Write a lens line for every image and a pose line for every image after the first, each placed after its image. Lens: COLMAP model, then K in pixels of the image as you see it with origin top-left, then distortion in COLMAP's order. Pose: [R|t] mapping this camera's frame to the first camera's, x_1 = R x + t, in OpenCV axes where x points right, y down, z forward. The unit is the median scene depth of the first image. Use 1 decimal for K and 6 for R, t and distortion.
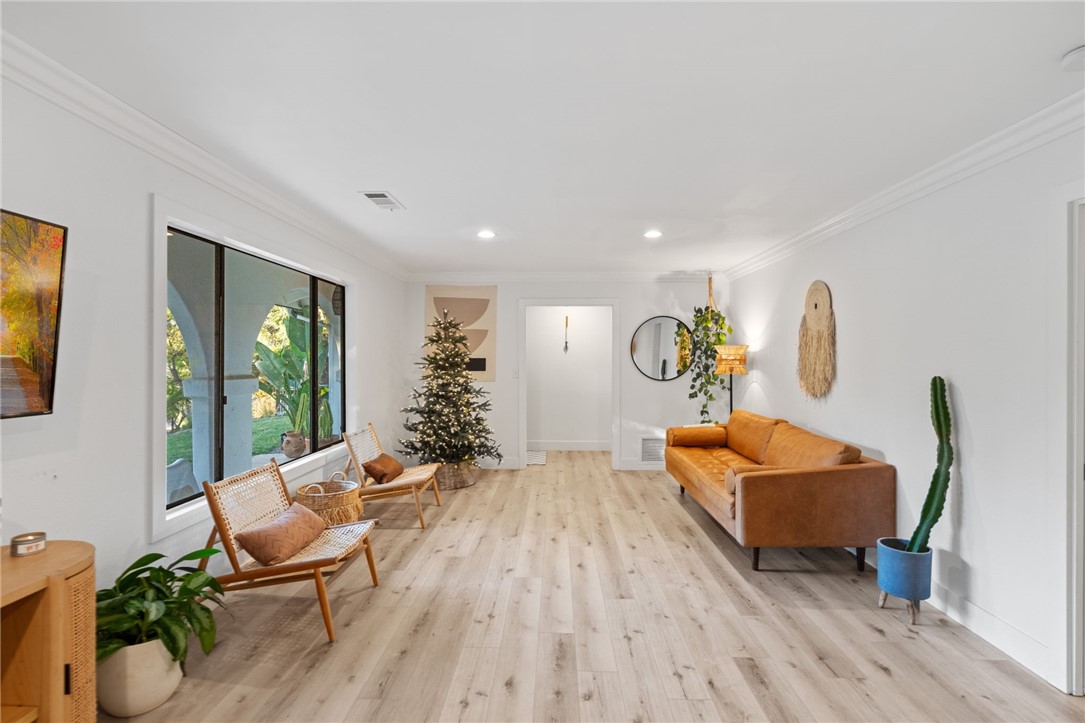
lens RADIAL K [[523.2, 0, 538.0], [0, 523.2, 358.1], [0, 0, 1]] dist [-0.000192, -0.000231]
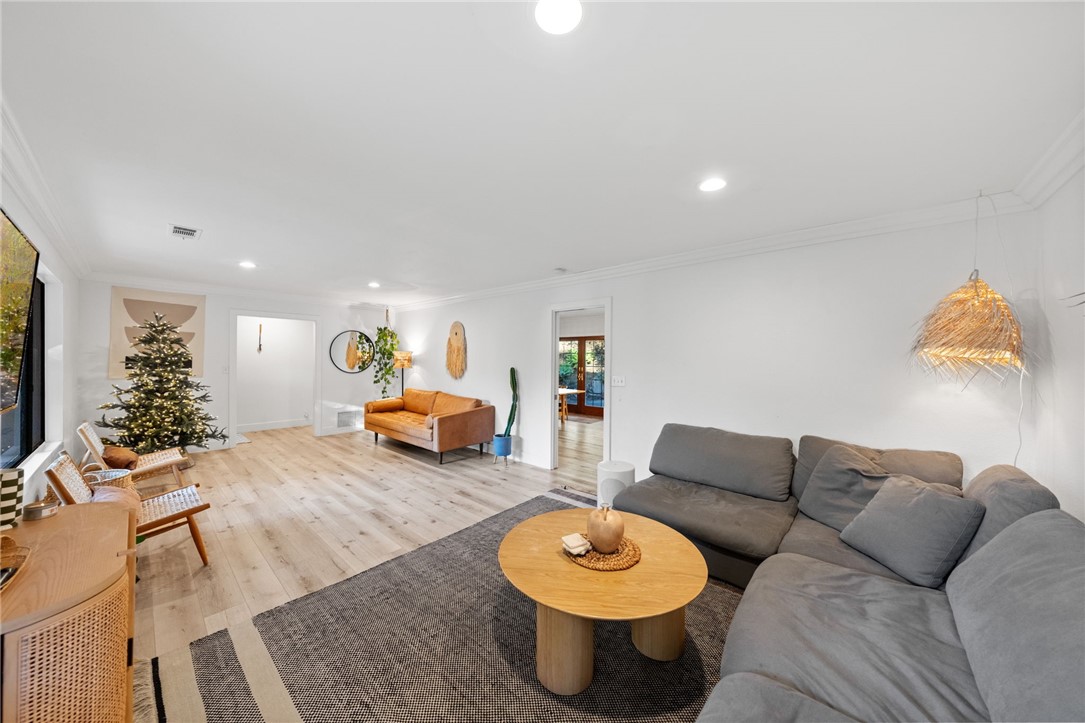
lens RADIAL K [[374.0, 0, 546.2], [0, 374.0, 358.2], [0, 0, 1]] dist [-0.000770, -0.000057]
pose [[0.640663, 0.006892, 0.767791, -0.363300], [-0.009008, 0.999958, -0.001460, -0.005777], [-0.767769, -0.005981, 0.640699, -0.198747]]
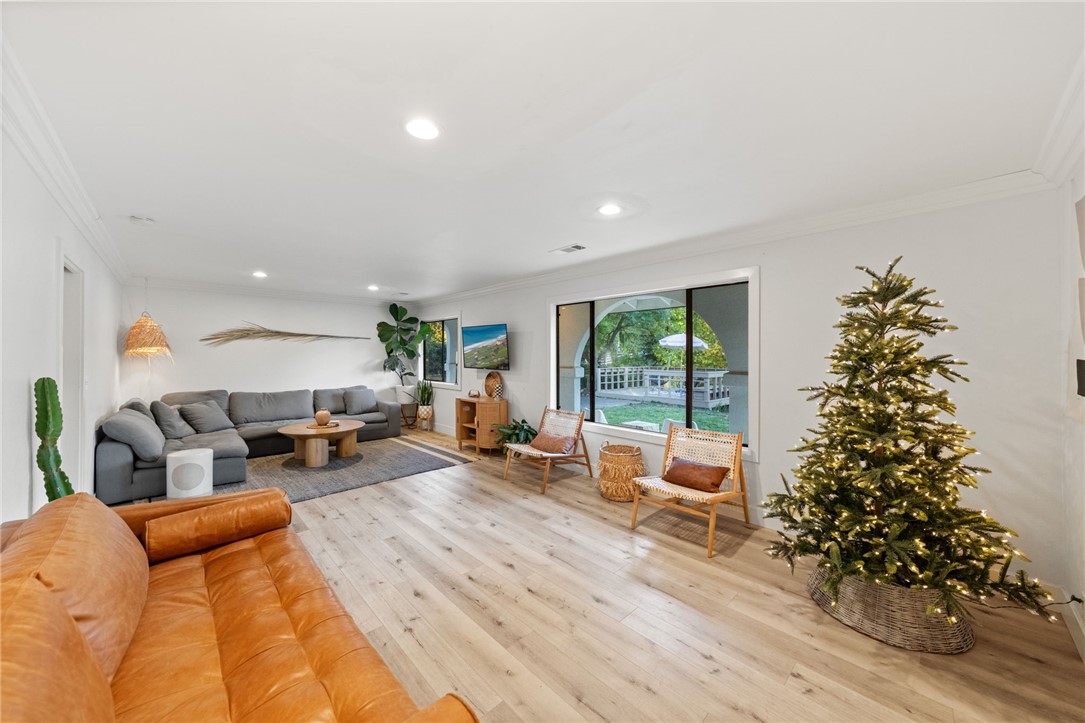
lens RADIAL K [[385.5, 0, 546.9], [0, 385.5, 354.9], [0, 0, 1]] dist [-0.000929, -0.000026]
pose [[-0.696371, -0.002111, -0.717679, 0.437286], [-0.001886, 0.999998, -0.001112, -0.004206], [0.717680, 0.000579, -0.696373, 1.450131]]
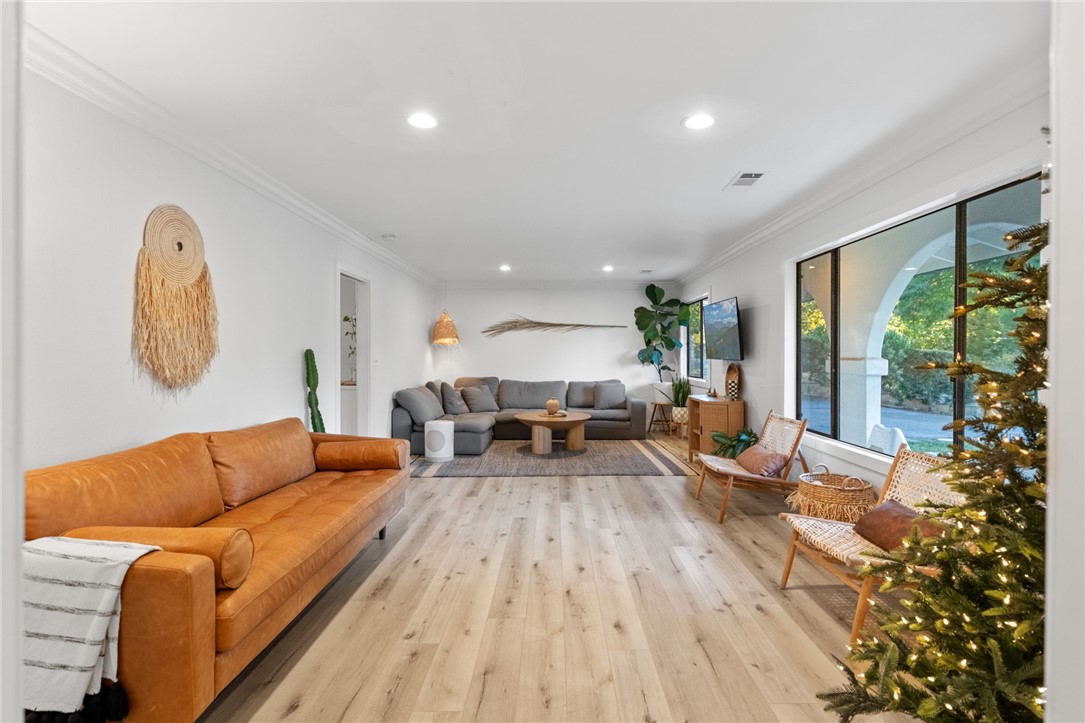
lens RADIAL K [[517.2, 0, 561.0], [0, 517.2, 358.9], [0, 0, 1]] dist [0.017063, -0.000033]
pose [[-0.998860, -0.001961, -0.047692, 0.093544], [-0.002351, 0.999964, 0.008131, 0.033917], [0.047674, 0.008233, -0.998829, 1.702847]]
